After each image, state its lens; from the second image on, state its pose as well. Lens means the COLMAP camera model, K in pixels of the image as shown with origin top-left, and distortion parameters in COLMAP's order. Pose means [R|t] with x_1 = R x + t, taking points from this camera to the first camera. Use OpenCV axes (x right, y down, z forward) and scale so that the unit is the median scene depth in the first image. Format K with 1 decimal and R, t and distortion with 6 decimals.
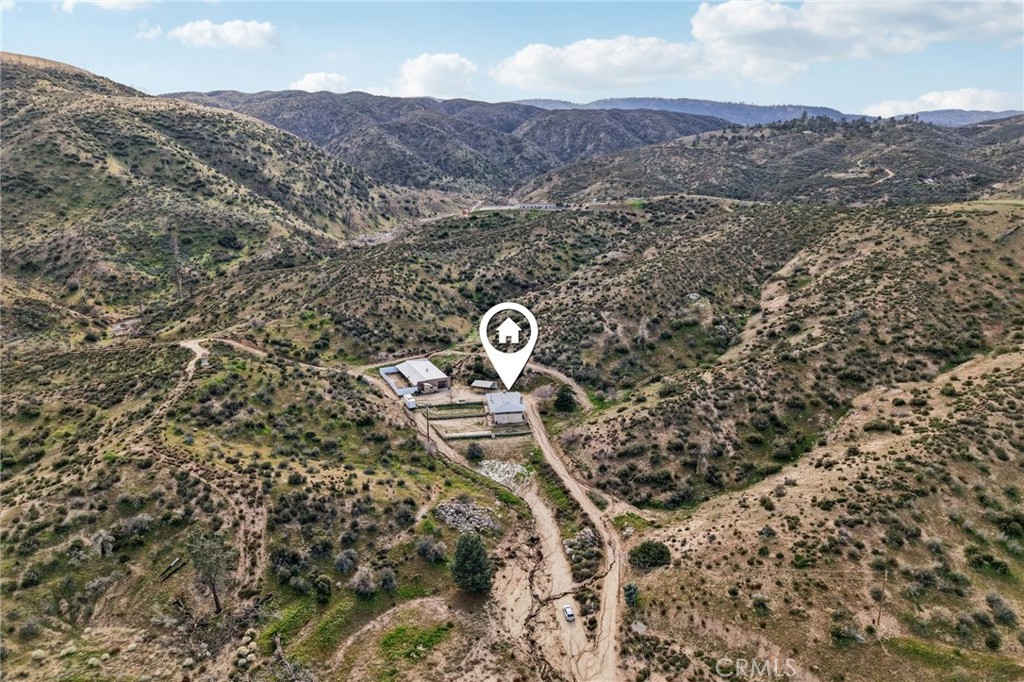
lens RADIAL K [[748.4, 0, 514.1], [0, 748.4, 332.0], [0, 0, 1]] dist [-0.011348, -0.004028]
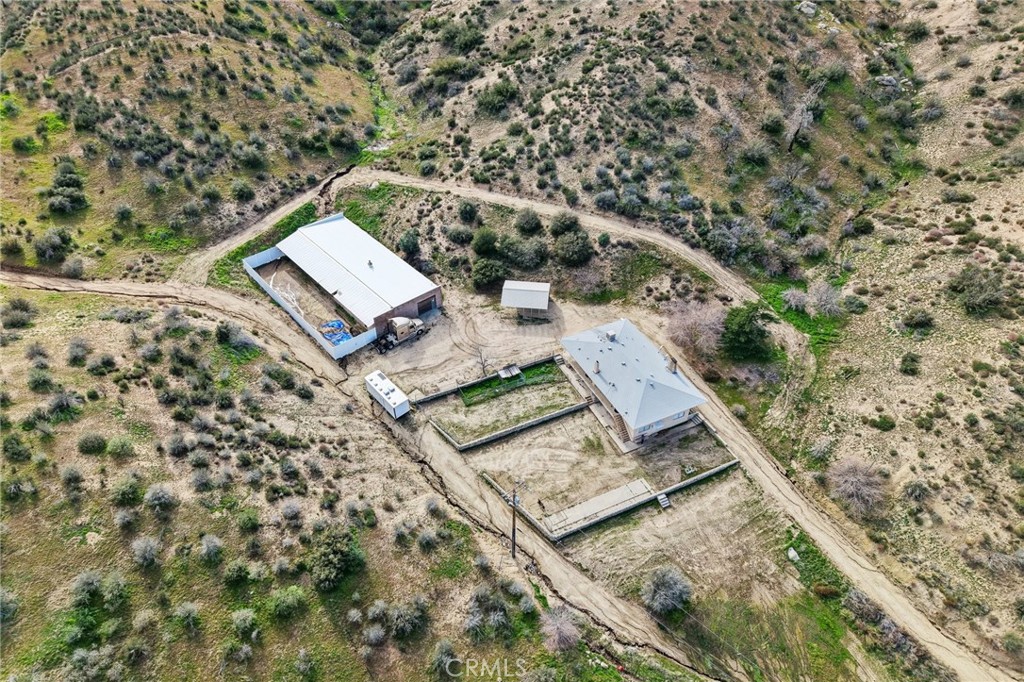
lens RADIAL K [[748.4, 0, 511.4], [0, 748.4, 345.4], [0, 0, 1]] dist [-0.011348, -0.004028]
pose [[0.948806, -0.181098, 0.258786, -0.140993], [0.045148, 0.888655, 0.456349, -0.087337], [-0.312615, -0.421303, 0.851338, 0.525948]]
